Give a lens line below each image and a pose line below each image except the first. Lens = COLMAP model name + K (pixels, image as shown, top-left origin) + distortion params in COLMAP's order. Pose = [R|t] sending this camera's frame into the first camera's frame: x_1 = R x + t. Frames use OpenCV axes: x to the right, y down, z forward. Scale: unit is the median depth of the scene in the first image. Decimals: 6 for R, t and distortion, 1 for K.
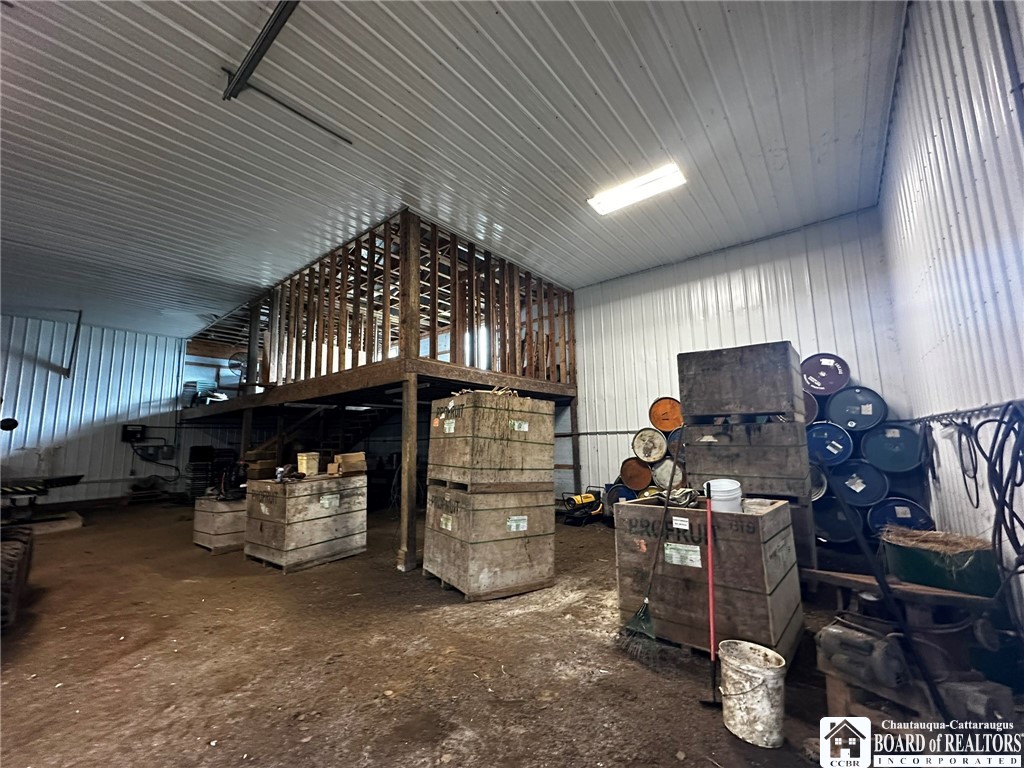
lens RADIAL K [[406.2, 0, 509.9], [0, 406.2, 387.6], [0, 0, 1]] dist [-0.005479, 0.001204]
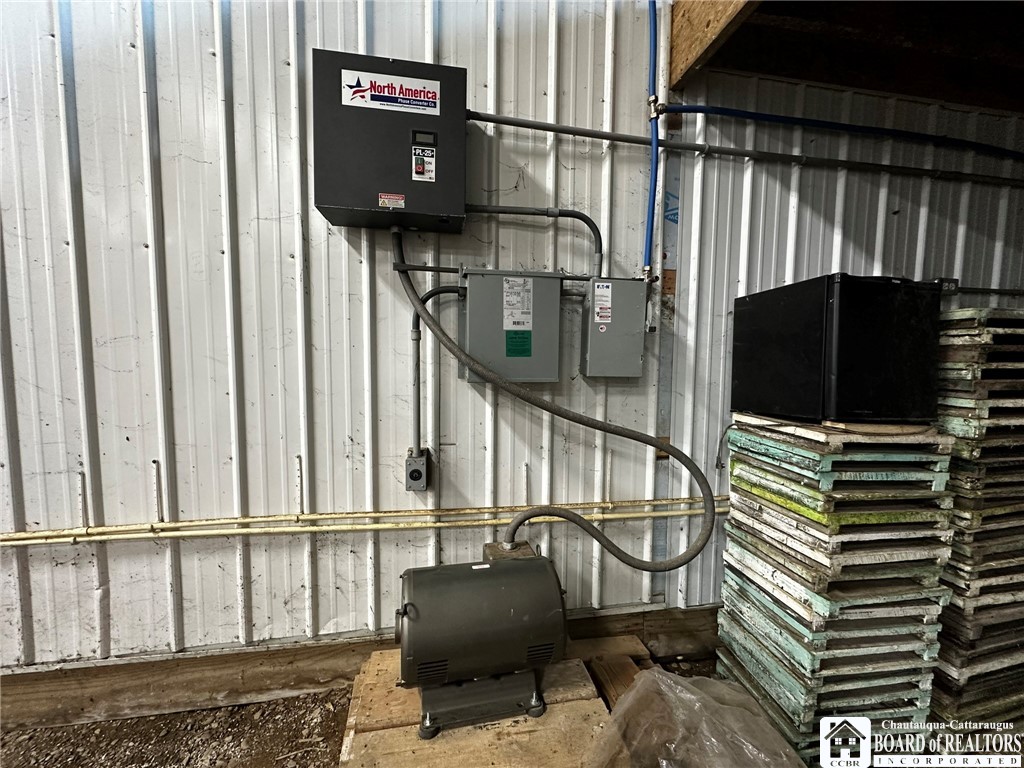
lens RADIAL K [[406.2, 0, 511.8], [0, 406.2, 380.0], [0, 0, 1]] dist [-0.005479, 0.001204]
pose [[0.753906, 0.079458, -0.652159, -0.792452], [0.062279, 0.979546, 0.191342, 0.150231], [0.654023, -0.184870, 0.733537, 0.889936]]
